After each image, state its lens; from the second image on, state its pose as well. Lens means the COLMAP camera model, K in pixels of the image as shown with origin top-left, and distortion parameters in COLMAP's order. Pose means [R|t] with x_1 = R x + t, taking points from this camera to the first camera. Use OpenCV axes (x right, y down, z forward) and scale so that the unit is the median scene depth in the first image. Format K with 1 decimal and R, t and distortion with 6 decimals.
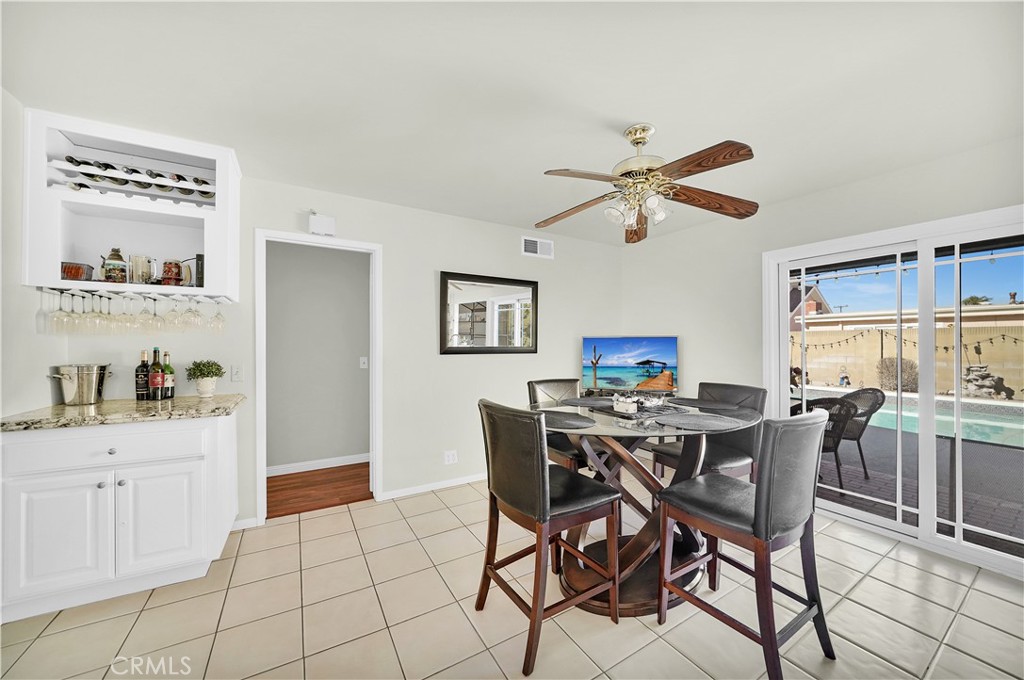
lens RADIAL K [[368.5, 0, 509.8], [0, 368.5, 346.5], [0, 0, 1]] dist [-0.014043, 0.000644]
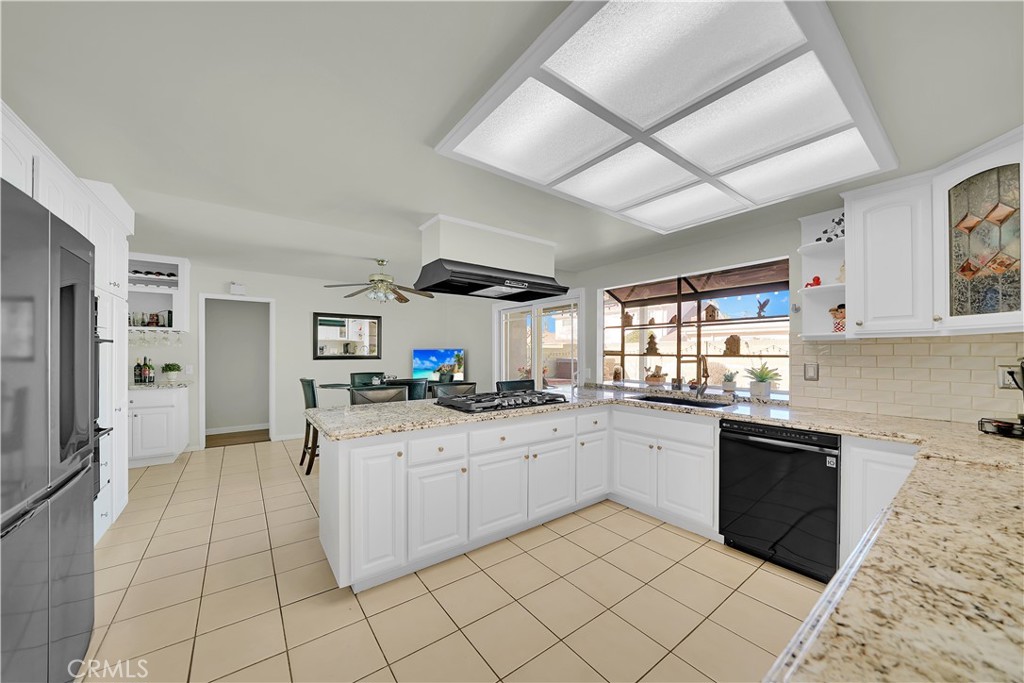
lens RADIAL K [[368.5, 0, 513.0], [0, 368.5, 349.8], [0, 0, 1]] dist [-0.014043, 0.000644]
pose [[0.993387, 0.002387, 0.114793, 0.808424], [-0.001410, 0.999962, -0.008589, -0.019872], [-0.114809, 0.008371, 0.993352, -1.218848]]
